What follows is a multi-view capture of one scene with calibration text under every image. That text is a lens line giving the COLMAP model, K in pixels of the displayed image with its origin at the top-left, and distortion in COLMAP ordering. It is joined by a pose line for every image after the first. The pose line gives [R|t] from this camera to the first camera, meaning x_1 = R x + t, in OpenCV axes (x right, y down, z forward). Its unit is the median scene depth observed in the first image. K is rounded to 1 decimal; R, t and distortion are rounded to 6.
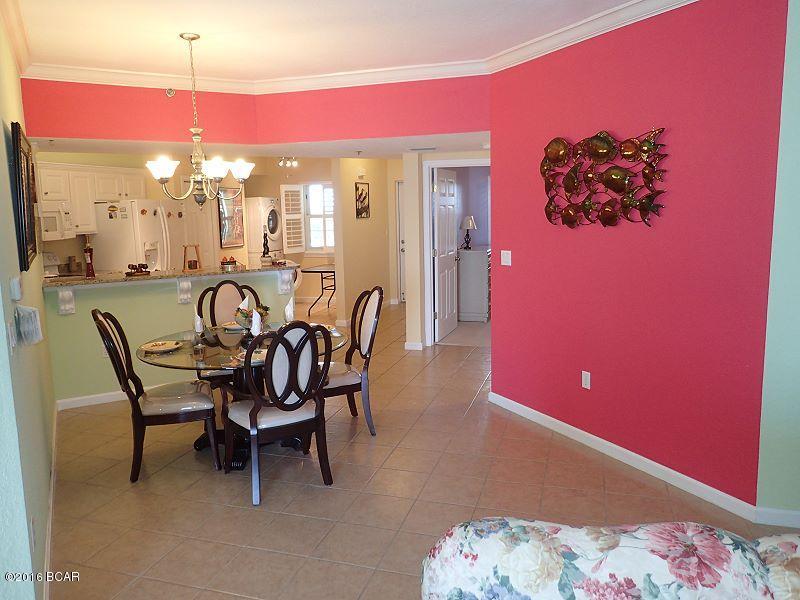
lens RADIAL K [[600.9, 0, 392.0], [0, 600.9, 285.8], [0, 0, 1]] dist [0.002060, 0.005039]
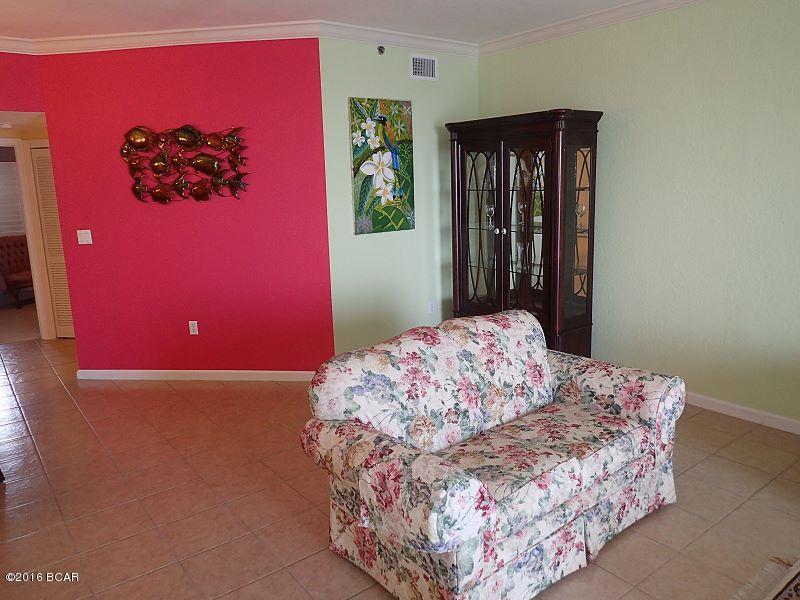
lens RADIAL K [[600.9, 0, 396.9], [0, 600.9, 293.4], [0, 0, 1]] dist [0.002060, 0.005039]
pose [[0.576525, -0.145915, 0.803945, -0.459760], [0.124742, 0.988109, 0.089886, 0.031708], [-0.807501, 0.048465, 0.587872, -0.069587]]
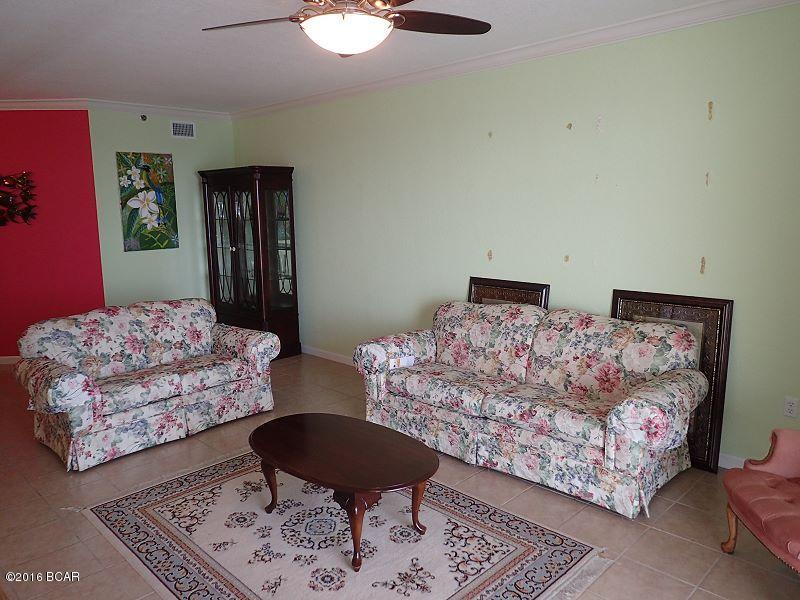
lens RADIAL K [[600.9, 0, 402.1], [0, 600.9, 292.0], [0, 0, 1]] dist [0.002060, 0.005039]
pose [[0.453273, -0.115433, 0.883866, -0.648083], [0.127251, 0.989803, 0.064010, 0.119493], [-0.882242, 0.083459, 0.463340, -0.762573]]
